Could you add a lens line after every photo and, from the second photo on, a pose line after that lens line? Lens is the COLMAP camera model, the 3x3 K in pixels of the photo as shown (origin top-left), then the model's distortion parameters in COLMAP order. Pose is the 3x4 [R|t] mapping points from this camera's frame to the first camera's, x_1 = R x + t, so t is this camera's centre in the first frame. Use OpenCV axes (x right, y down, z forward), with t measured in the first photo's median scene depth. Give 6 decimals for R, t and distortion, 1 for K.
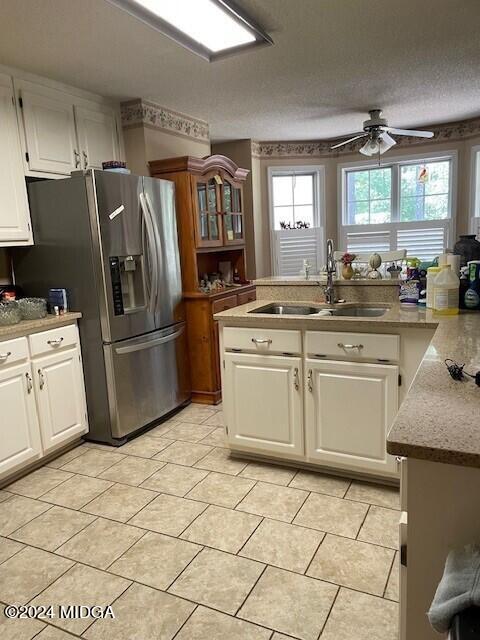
lens RADIAL K [[482.2, 0, 238.9], [0, 482.2, 330.0], [0, 0, 1]] dist [0.082775, -0.101910]
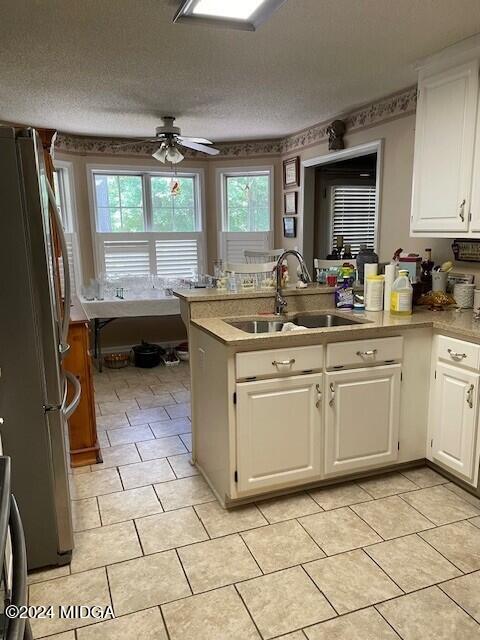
lens RADIAL K [[482.2, 0, 238.9], [0, 482.2, 330.0], [0, 0, 1]] dist [0.082775, -0.101910]
pose [[0.670468, -0.107521, 0.734106, -0.635842], [0.120411, 0.992095, 0.035335, -0.075418], [-0.732103, 0.064703, 0.678115, 0.437700]]
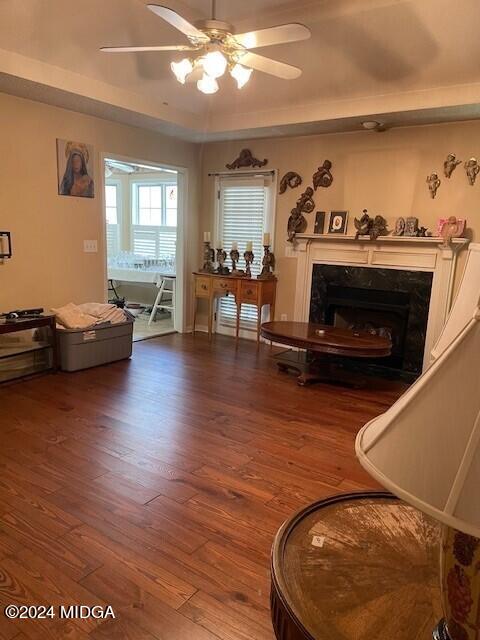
lens RADIAL K [[482.2, 0, 238.9], [0, 482.2, 330.0], [0, 0, 1]] dist [0.082775, -0.101910]
pose [[0.985977, 0.116534, -0.119450, 1.521450], [-0.116194, 0.993178, 0.009827, 0.072765], [0.119781, 0.004190, 0.992792, -0.716212]]
